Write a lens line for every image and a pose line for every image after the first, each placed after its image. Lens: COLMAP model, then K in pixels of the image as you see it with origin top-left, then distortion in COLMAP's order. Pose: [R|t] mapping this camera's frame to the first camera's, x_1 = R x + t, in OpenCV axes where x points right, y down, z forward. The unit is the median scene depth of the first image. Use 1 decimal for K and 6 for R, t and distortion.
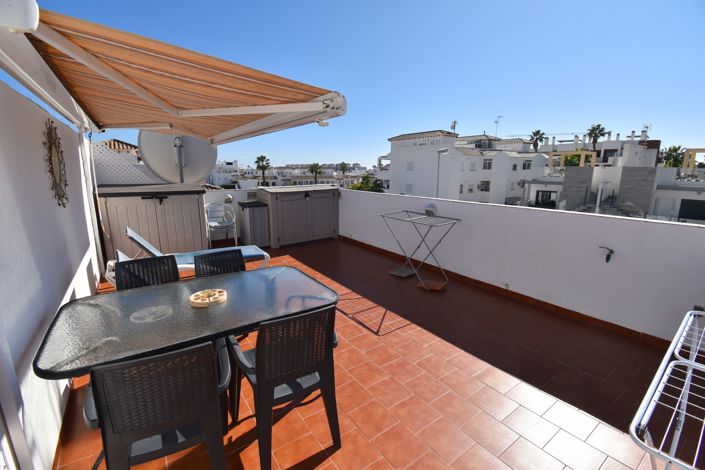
lens RADIAL K [[307.2, 0, 356.5], [0, 307.2, 233.2], [0, 0, 1]] dist [-0.011834, -0.010730]
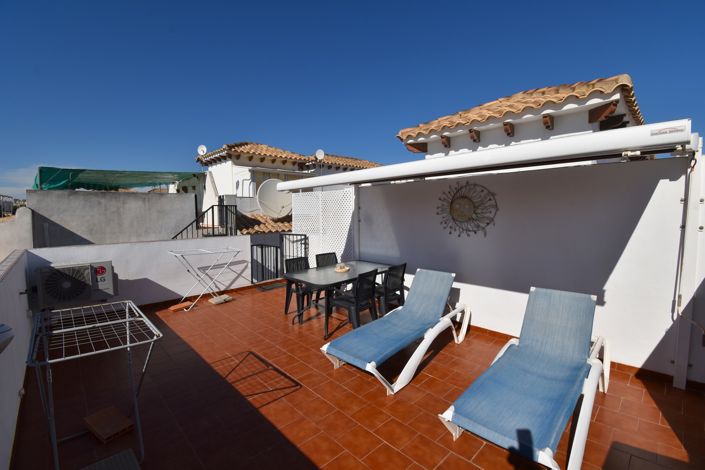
lens RADIAL K [[307.2, 0, 353.1], [0, 307.2, 235.5], [0, 0, 1]] dist [-0.011834, -0.010730]
pose [[-0.989395, 0.015578, -0.144410, -0.118452], [-0.024940, 0.961246, 0.274562, -0.320058], [0.143091, 0.275252, -0.950664, 1.518539]]
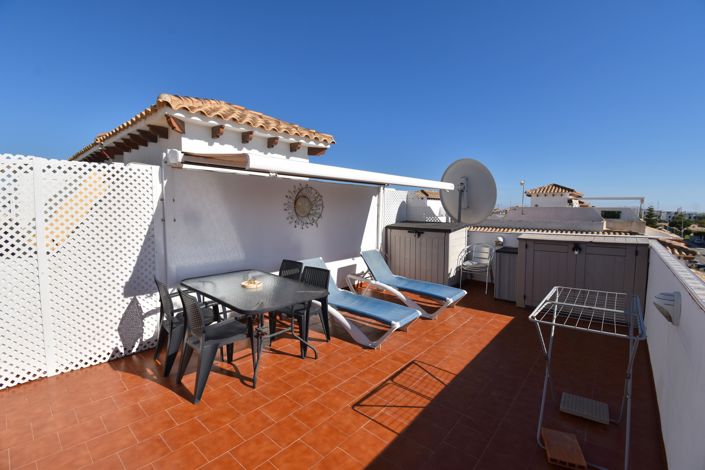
lens RADIAL K [[307.2, 0, 352.5], [0, 307.2, 234.3], [0, 0, 1]] dist [-0.011834, -0.010730]
pose [[0.229865, 0.075736, -0.970271, 0.614036], [-0.204391, 0.978490, 0.027956, -0.106023], [0.951518, 0.191888, 0.240401, 0.525517]]
